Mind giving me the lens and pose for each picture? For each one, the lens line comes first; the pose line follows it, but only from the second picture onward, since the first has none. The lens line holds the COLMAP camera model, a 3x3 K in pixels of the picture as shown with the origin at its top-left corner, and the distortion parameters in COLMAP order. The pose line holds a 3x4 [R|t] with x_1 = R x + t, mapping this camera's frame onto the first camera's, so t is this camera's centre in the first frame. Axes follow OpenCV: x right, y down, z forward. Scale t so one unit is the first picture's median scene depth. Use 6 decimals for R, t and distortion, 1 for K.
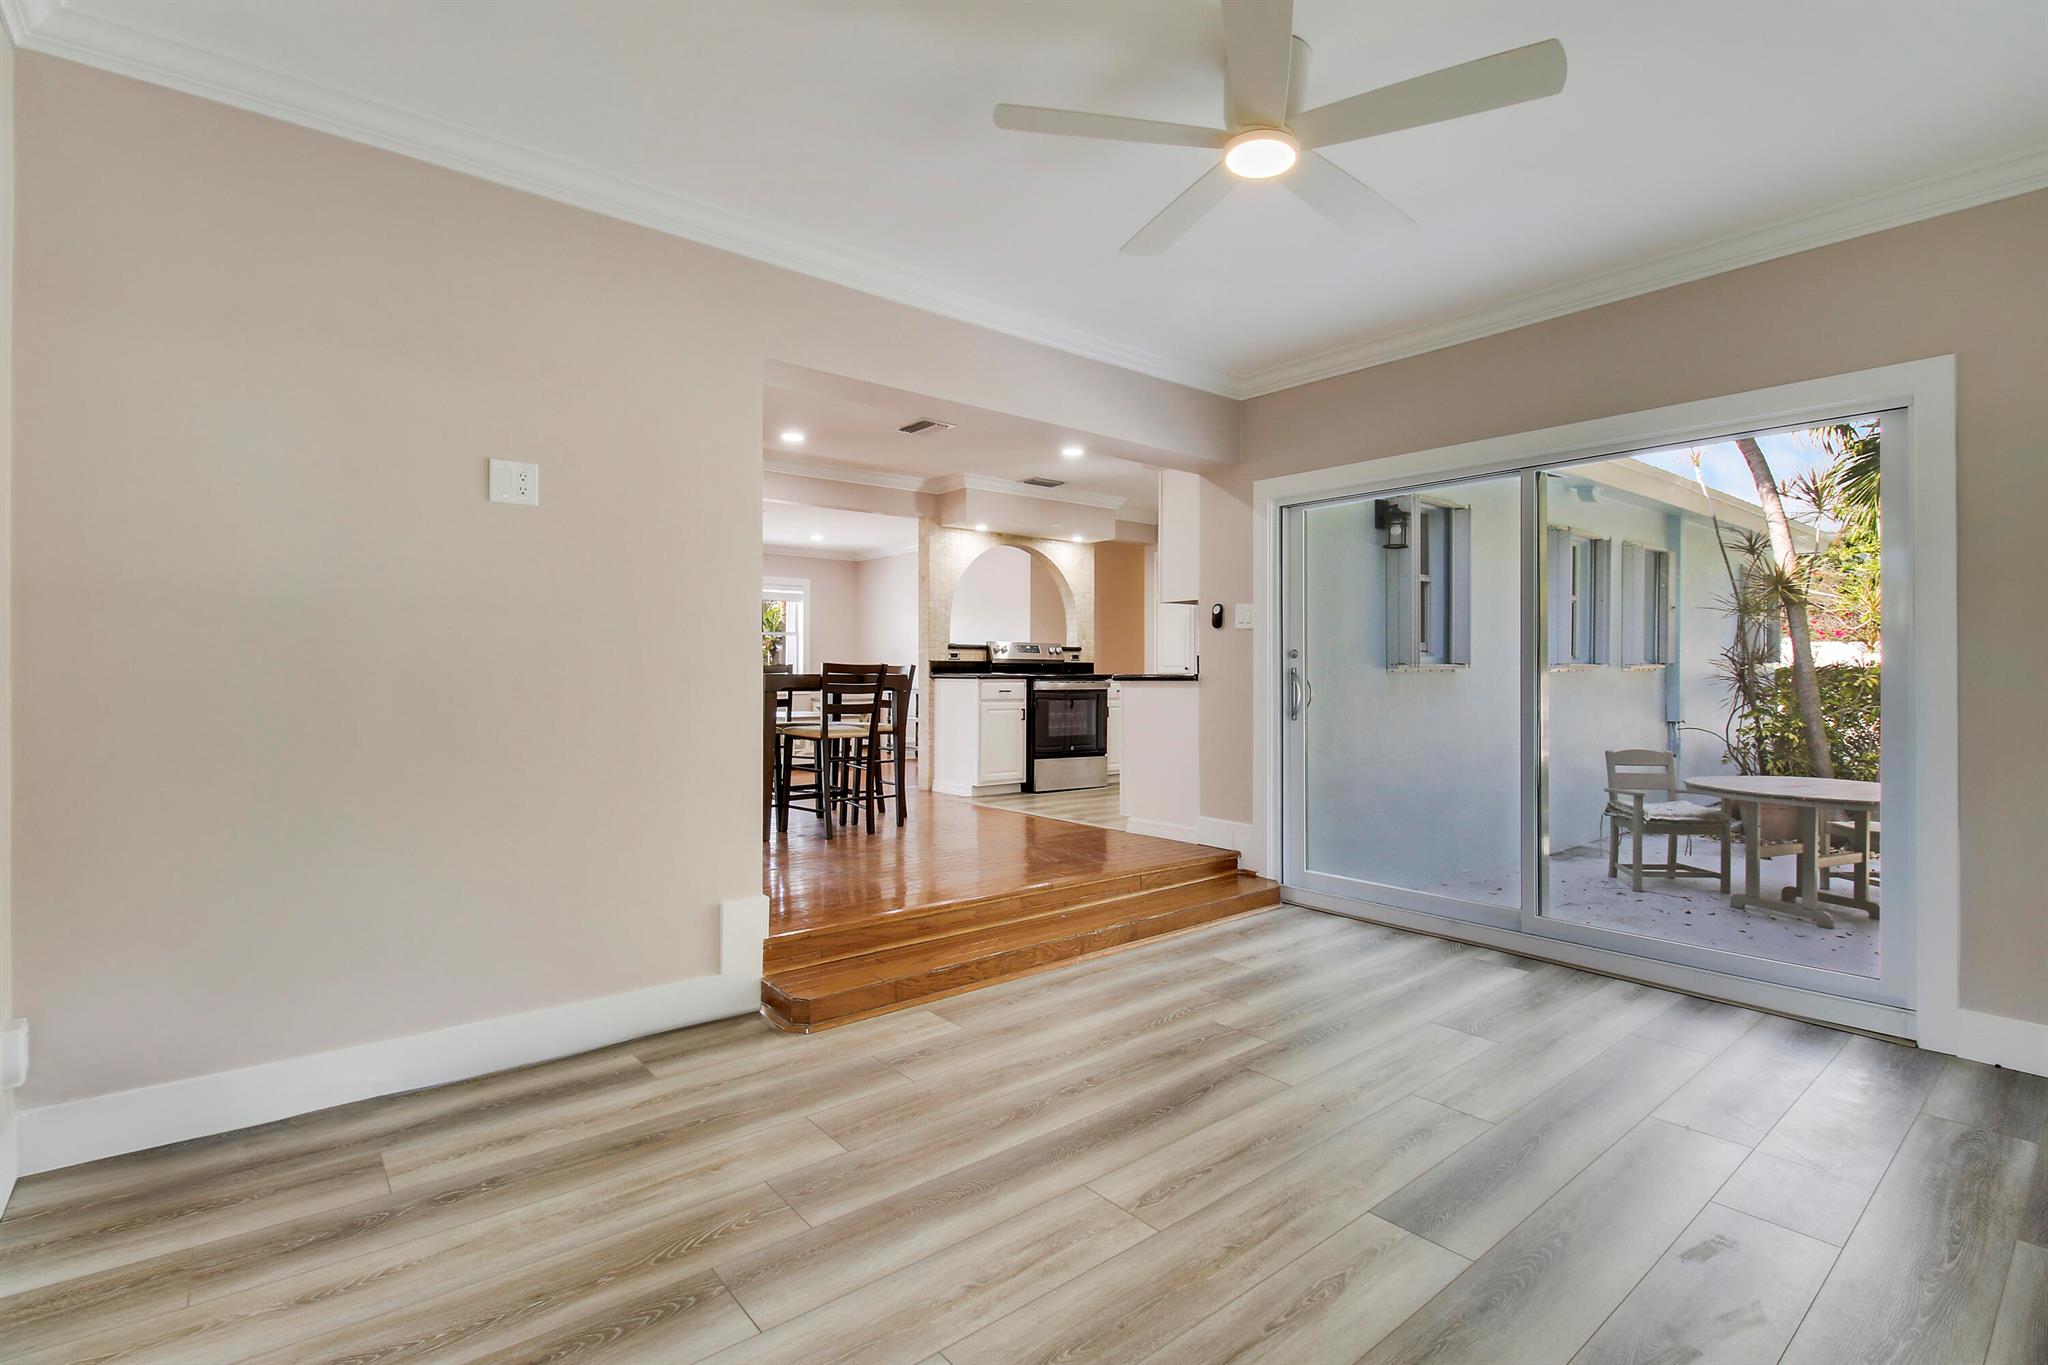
lens RADIAL K [[968.8, 0, 1022.7], [0, 968.8, 666.2], [0, 0, 1]] dist [0.001061, -0.014451]
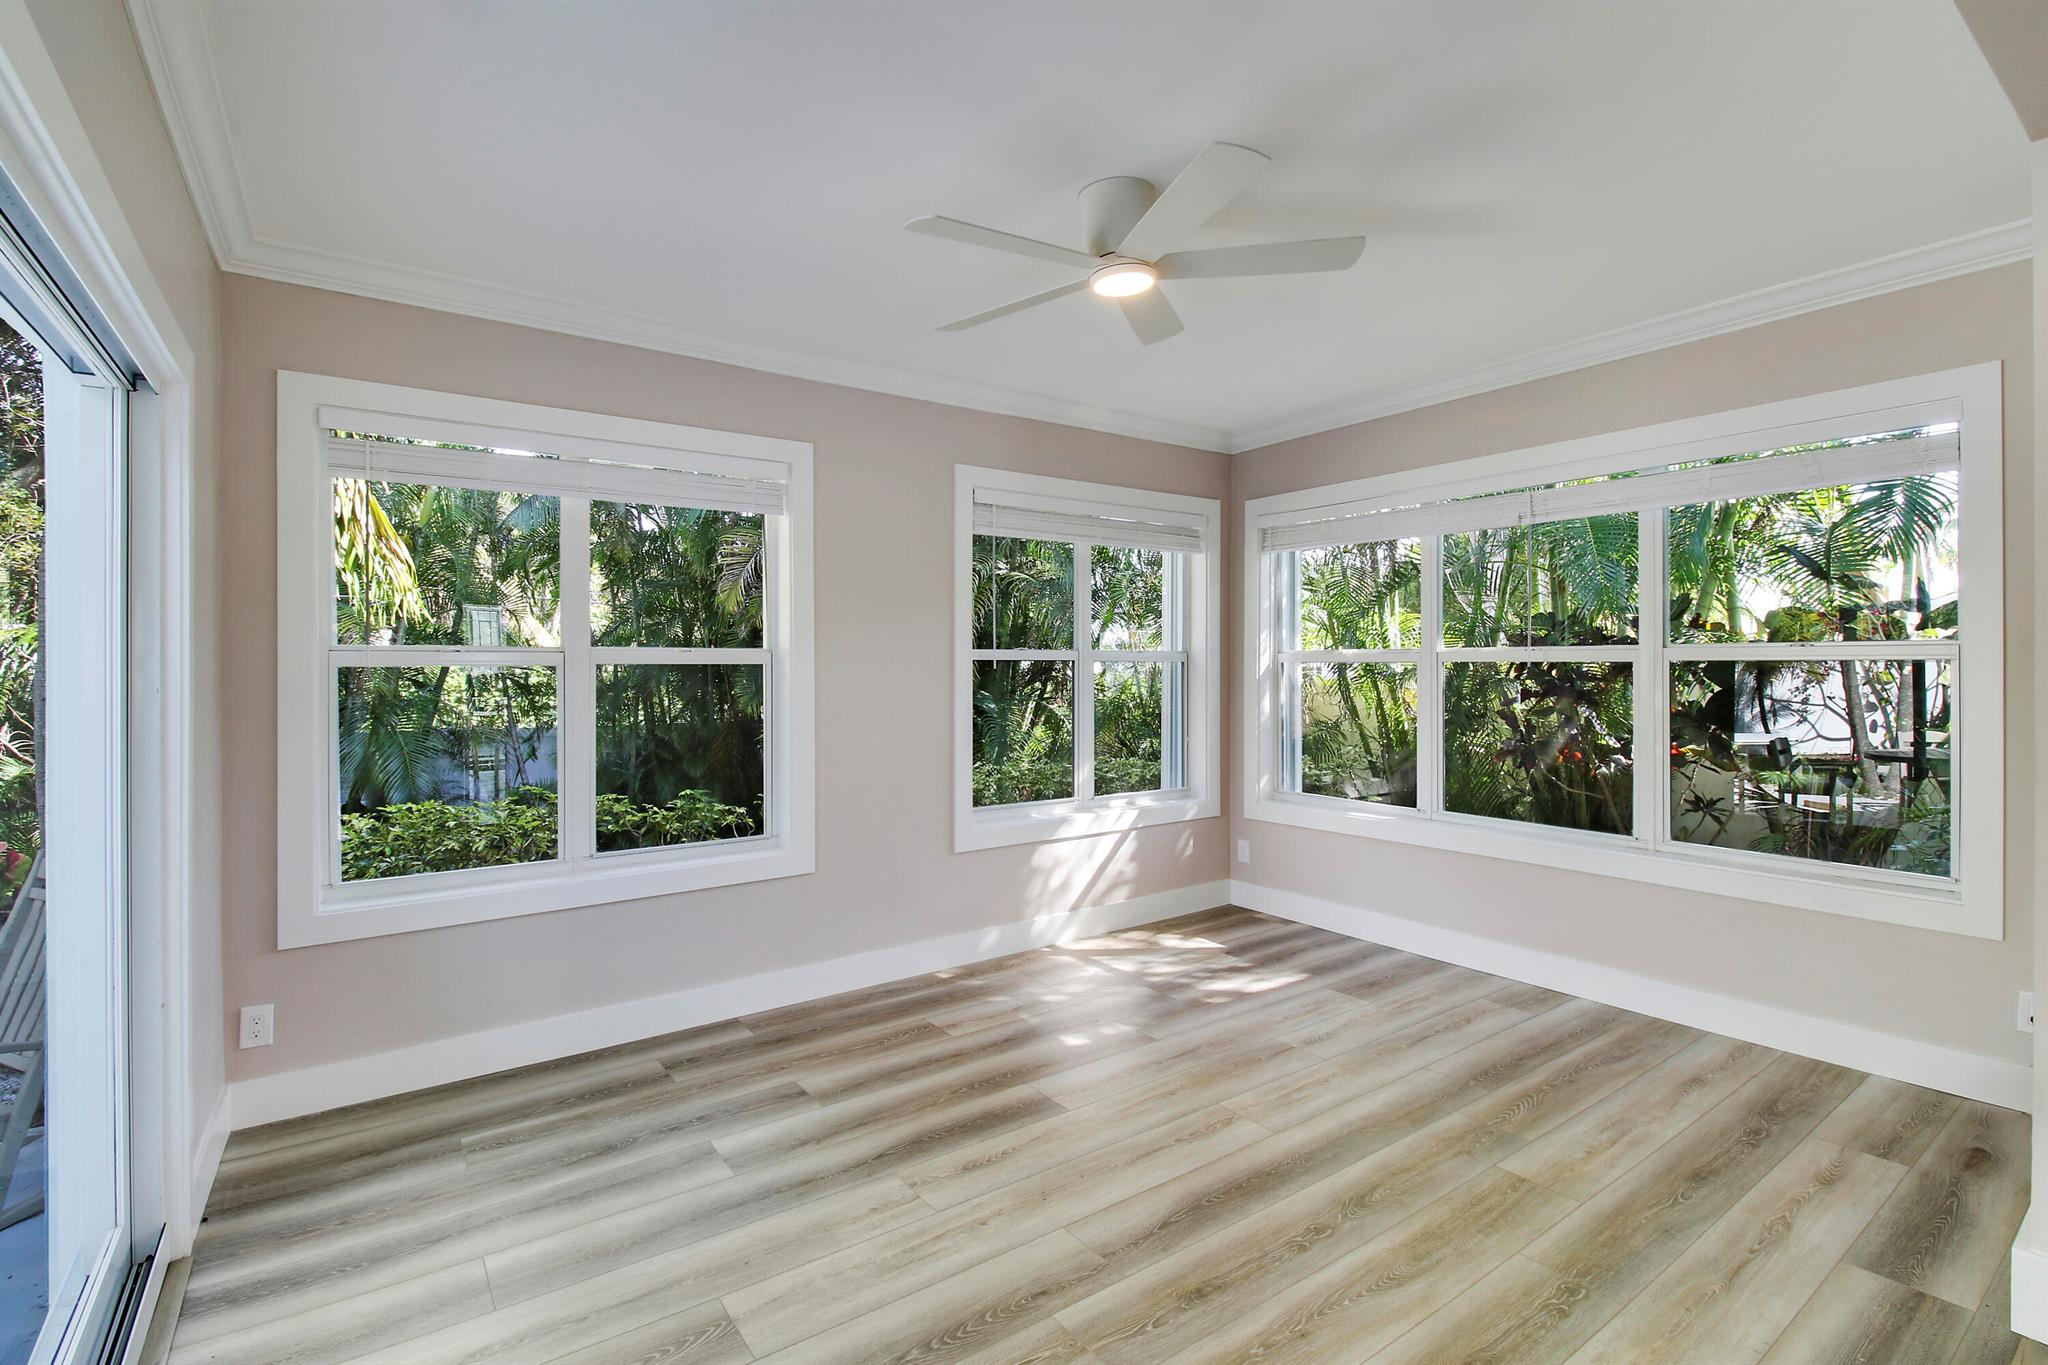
lens RADIAL K [[968.8, 0, 1022.7], [0, 968.8, 666.2], [0, 0, 1]] dist [0.001061, -0.014451]
pose [[-0.998325, 0.000591, 0.057848, 0.296054], [0.000345, 0.999991, -0.004268, -0.074627], [-0.057850, -0.004240, -0.998316, 2.100546]]
